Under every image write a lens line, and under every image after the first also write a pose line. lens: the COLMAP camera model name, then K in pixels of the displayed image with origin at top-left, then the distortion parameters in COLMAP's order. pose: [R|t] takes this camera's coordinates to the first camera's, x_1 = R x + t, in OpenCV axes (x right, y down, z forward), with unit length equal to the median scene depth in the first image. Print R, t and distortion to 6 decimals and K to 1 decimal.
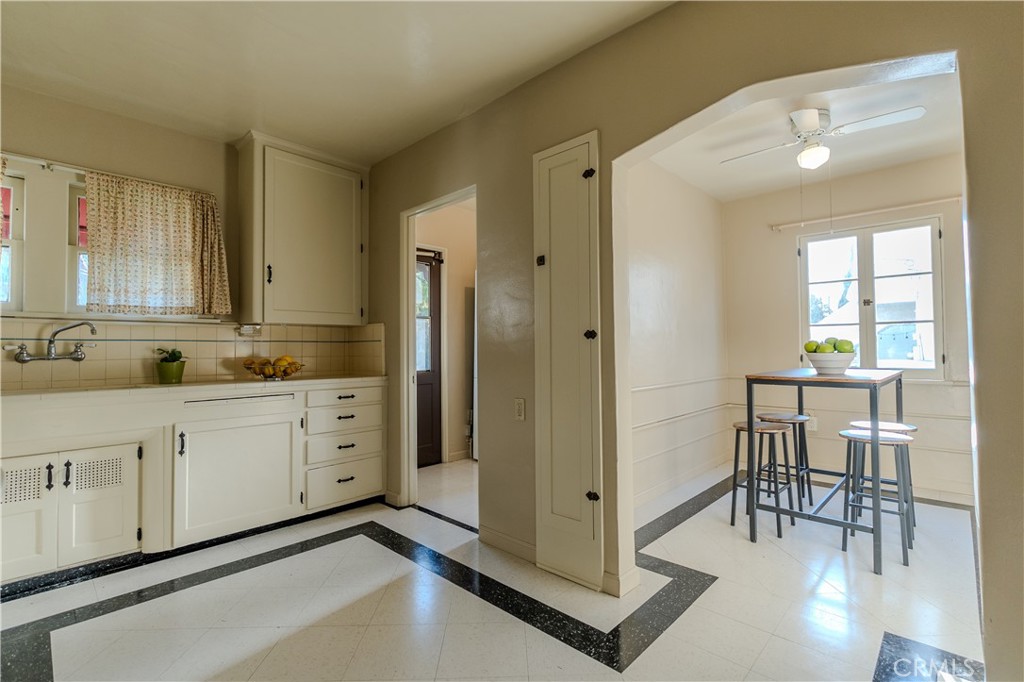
lens RADIAL K [[470.3, 0, 515.6], [0, 470.3, 338.3], [0, 0, 1]] dist [-0.013676, 0.000401]
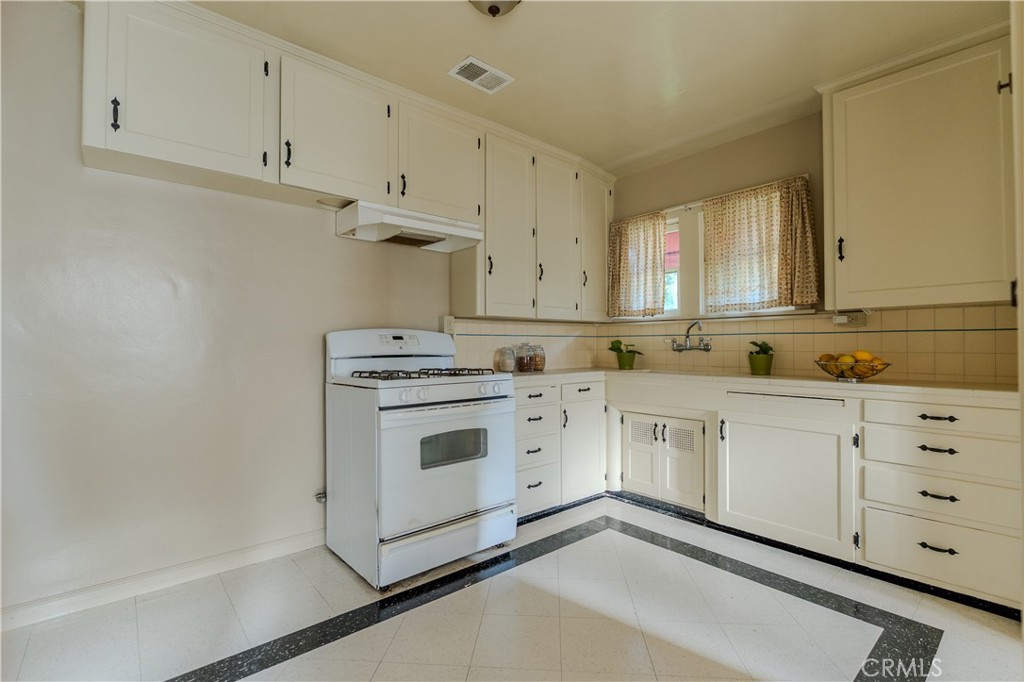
lens RADIAL K [[470.3, 0, 515.6], [0, 470.3, 338.3], [0, 0, 1]] dist [-0.013676, 0.000401]
pose [[-0.120934, -0.007755, -0.992630, 0.373916], [0.024464, 0.999642, -0.010790, 0.012863], [0.992359, -0.025588, -0.120701, 0.588879]]
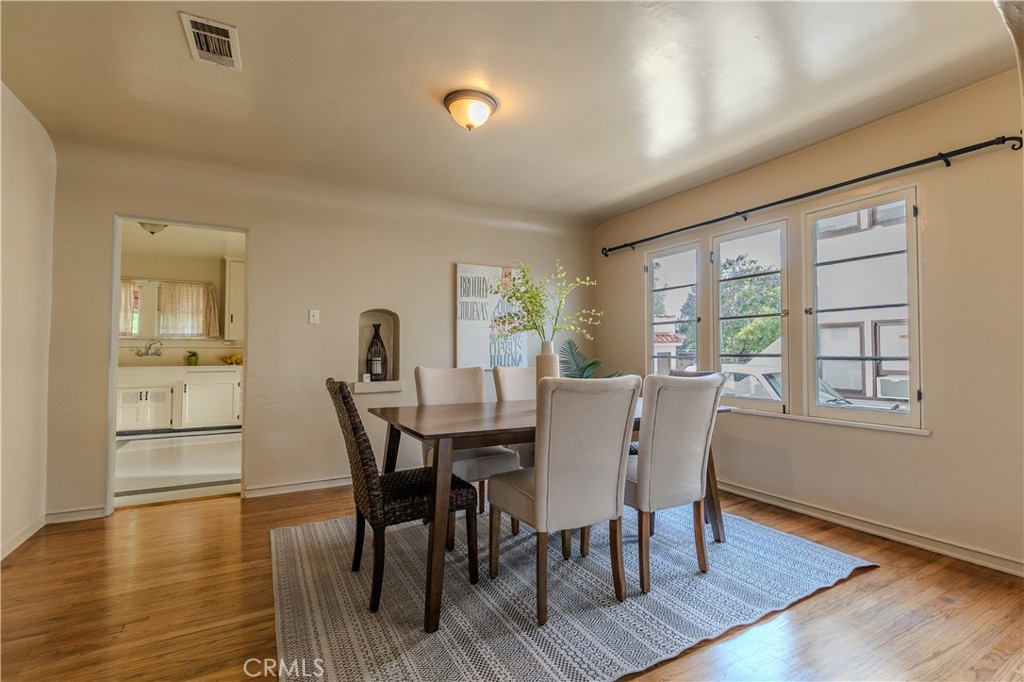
lens RADIAL K [[470.3, 0, 515.6], [0, 470.3, 338.3], [0, 0, 1]] dist [-0.013676, 0.000401]
pose [[0.947063, -0.003347, -0.321032, 1.635604], [0.002542, 0.999992, -0.002929, -0.033040], [0.321039, 0.001958, 0.947064, -0.760349]]
